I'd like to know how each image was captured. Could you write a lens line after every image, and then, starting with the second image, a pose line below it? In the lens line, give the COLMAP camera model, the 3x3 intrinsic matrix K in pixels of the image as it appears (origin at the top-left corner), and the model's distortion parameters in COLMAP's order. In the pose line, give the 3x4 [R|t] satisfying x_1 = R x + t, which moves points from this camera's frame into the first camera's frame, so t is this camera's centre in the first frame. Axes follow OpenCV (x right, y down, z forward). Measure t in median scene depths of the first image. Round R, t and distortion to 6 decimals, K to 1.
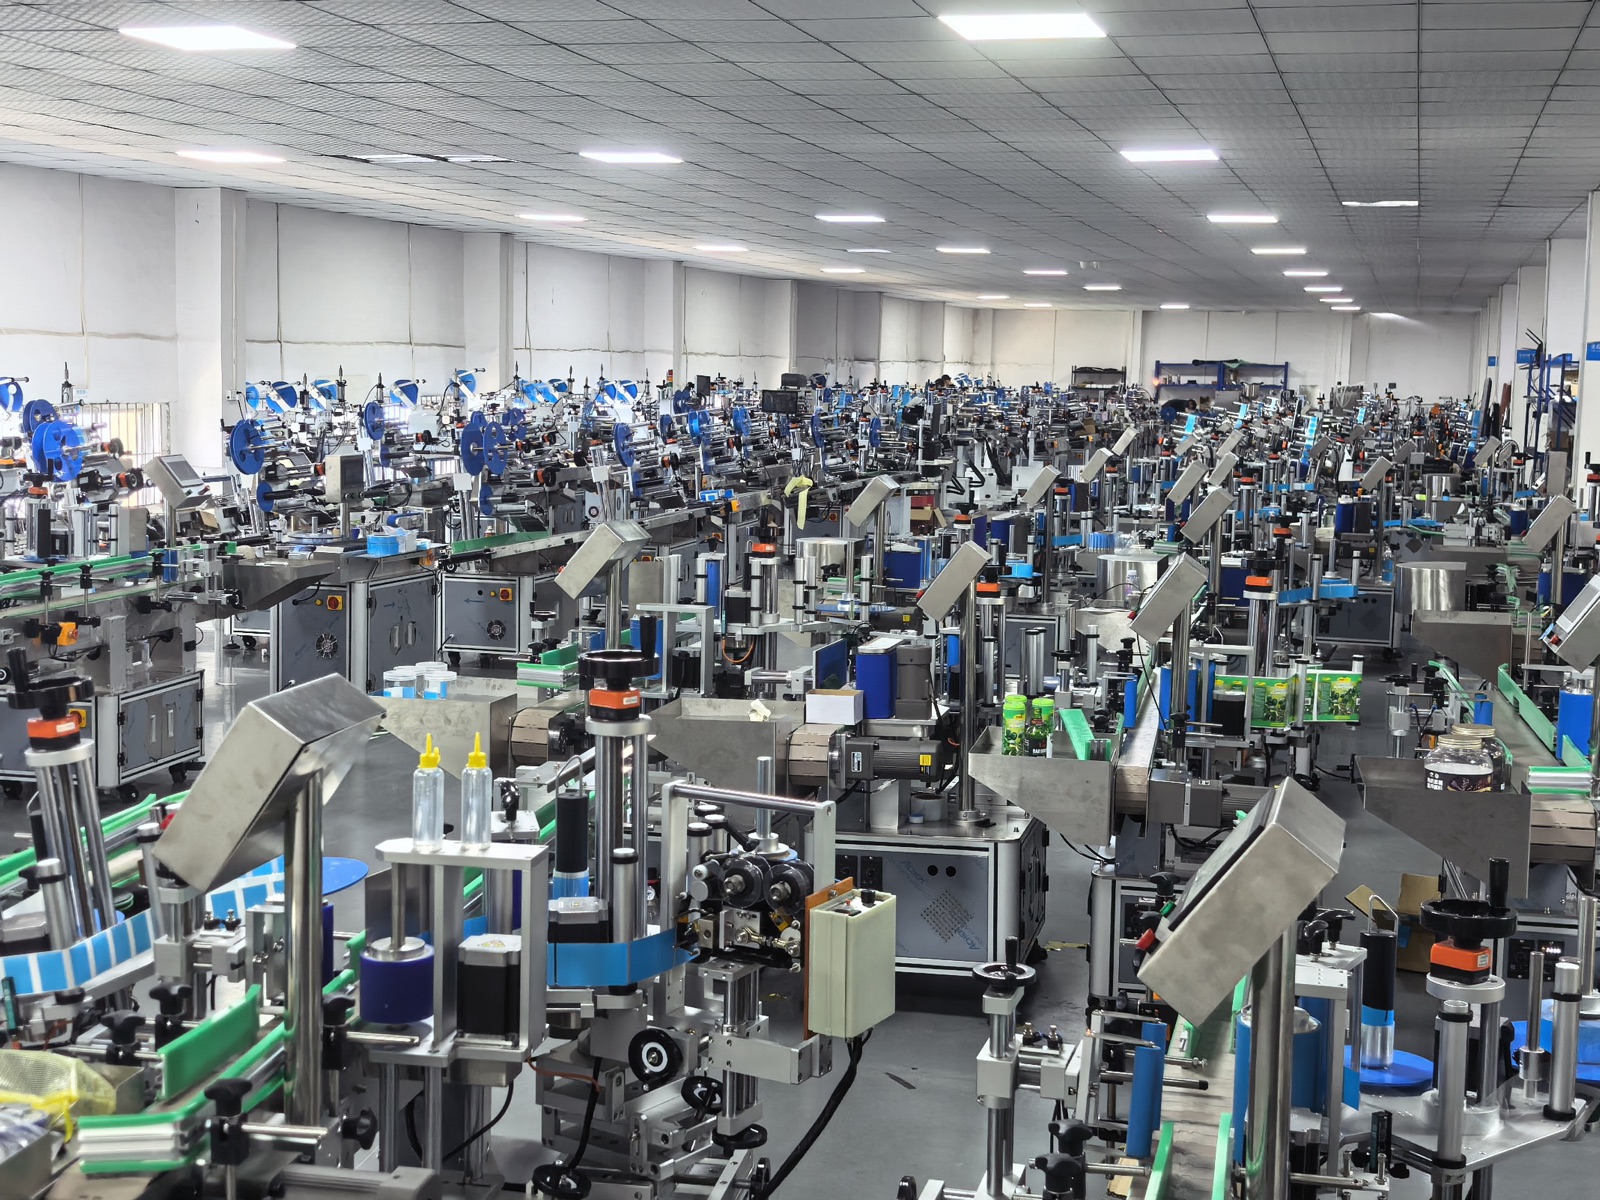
lens RADIAL K [[2535.0, 0, 769.8], [0, 2535.0, 645.1], [0, 0, 1]] dist [0.367292, -2.102361]
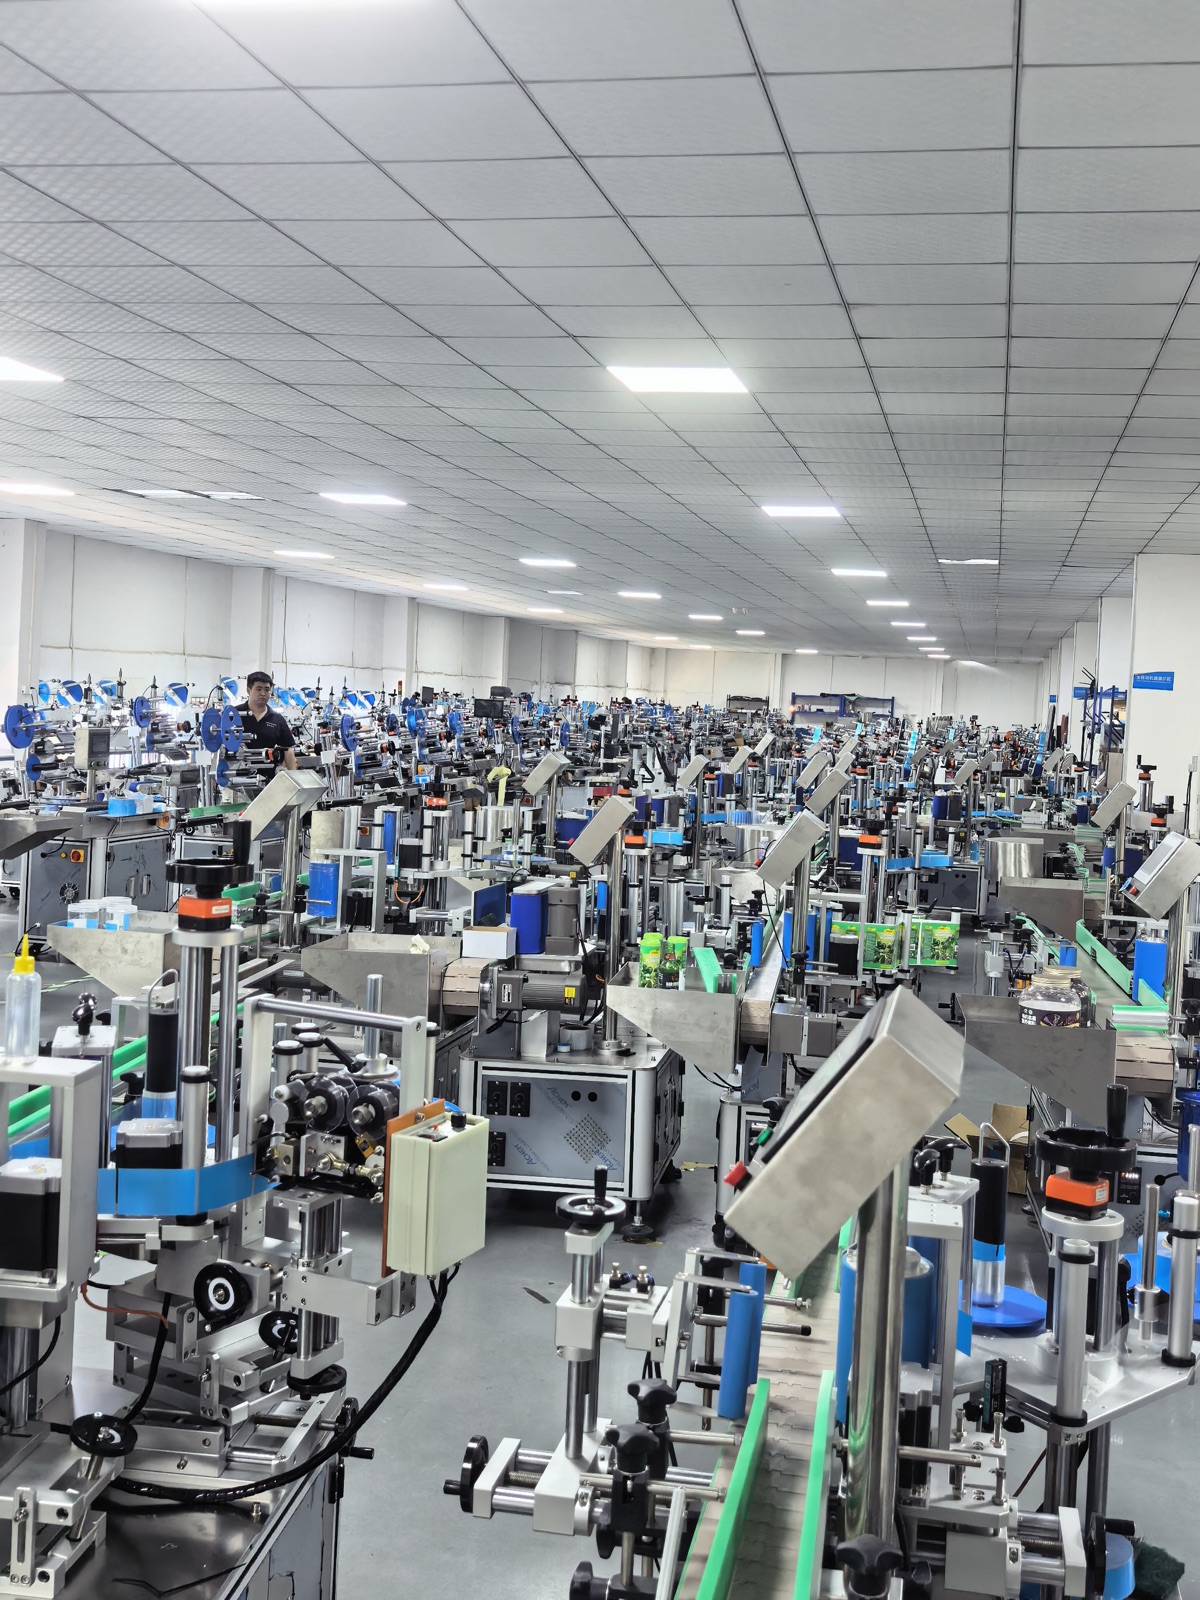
lens RADIAL K [[1990.9, 0, 636.3], [0, 1990.9, 745.9], [0, 0, 1]] dist [0.236991, -1.045774]
pose [[0.997226, 0.024775, 0.070190, 0.017993], [-0.018669, 0.996090, -0.086354, 0.008993], [-0.072055, 0.084804, 0.993789, 0.092913]]
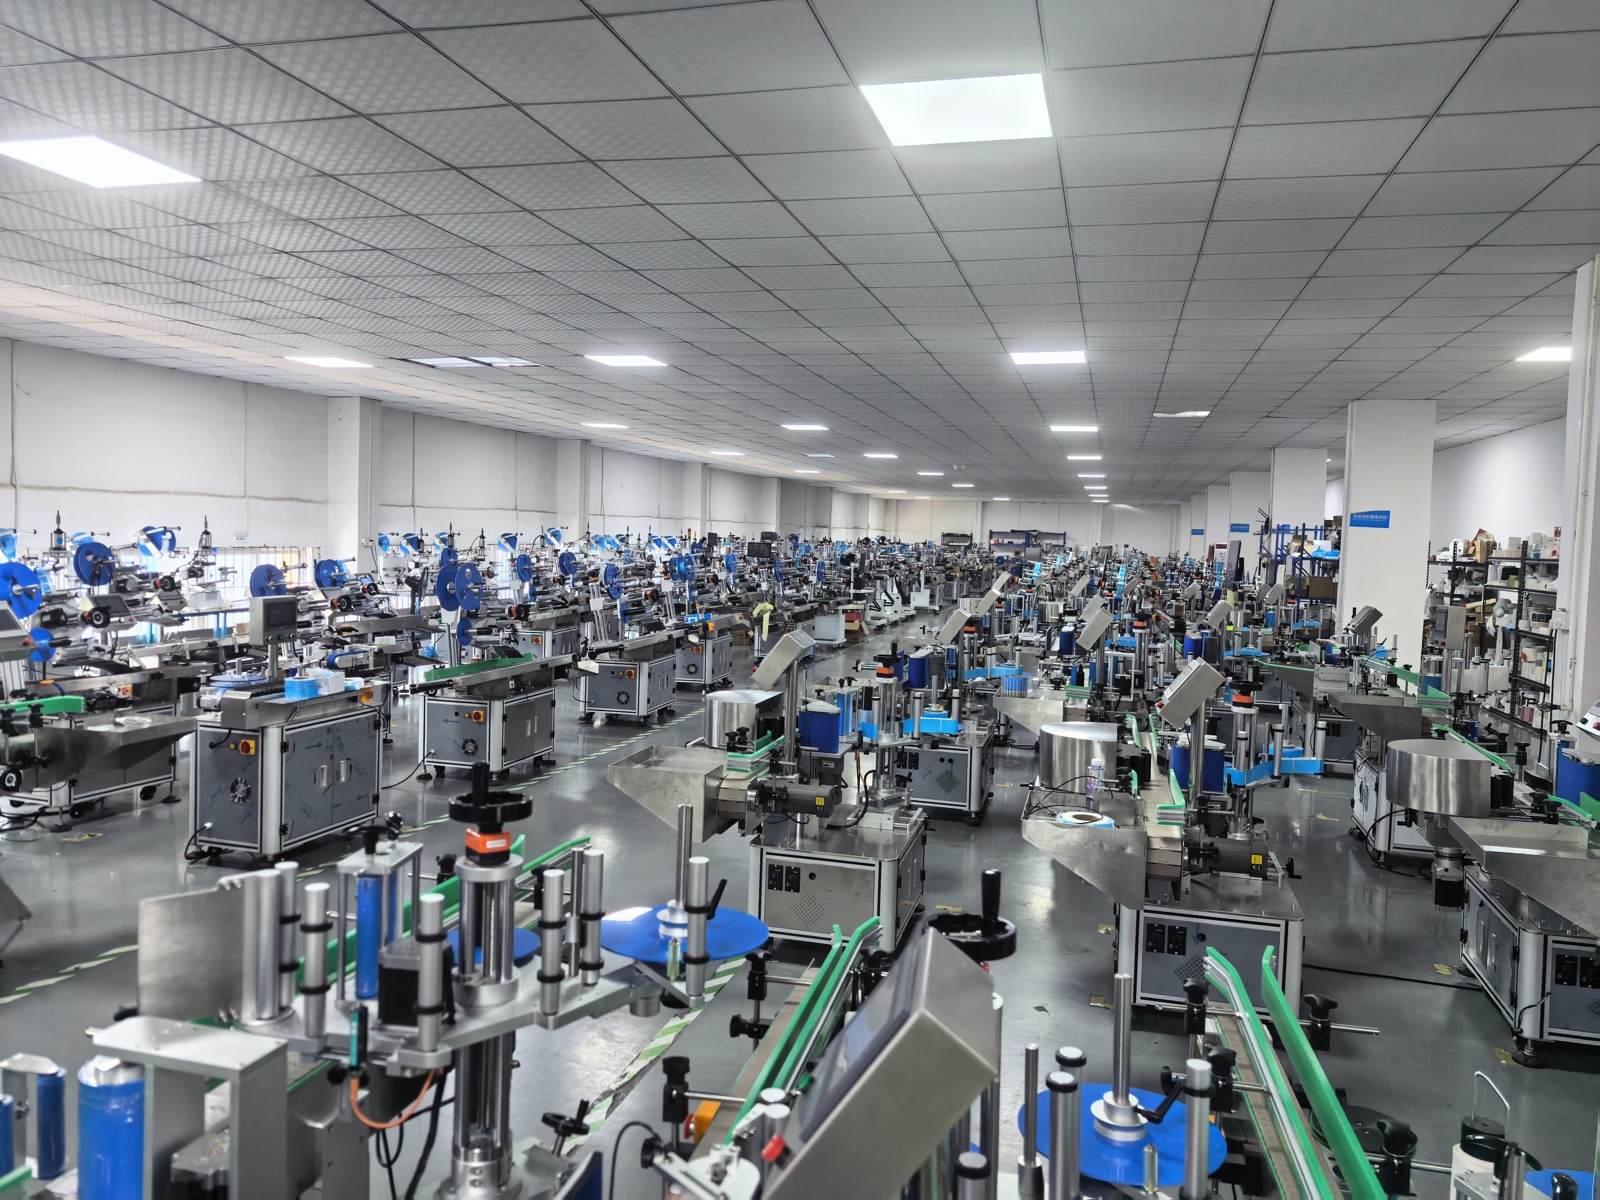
lens RADIAL K [[1254.0, 0, 800.0], [0, 1254.0, 600.0], [0, 0, 1]] dist [0.083536, -0.002822]
pose [[0.999861, 0.009815, 0.013456, 0.042130], [-0.009045, 0.998382, -0.056144, -0.056207], [-0.013985, 0.056014, 0.998332, 0.594013]]
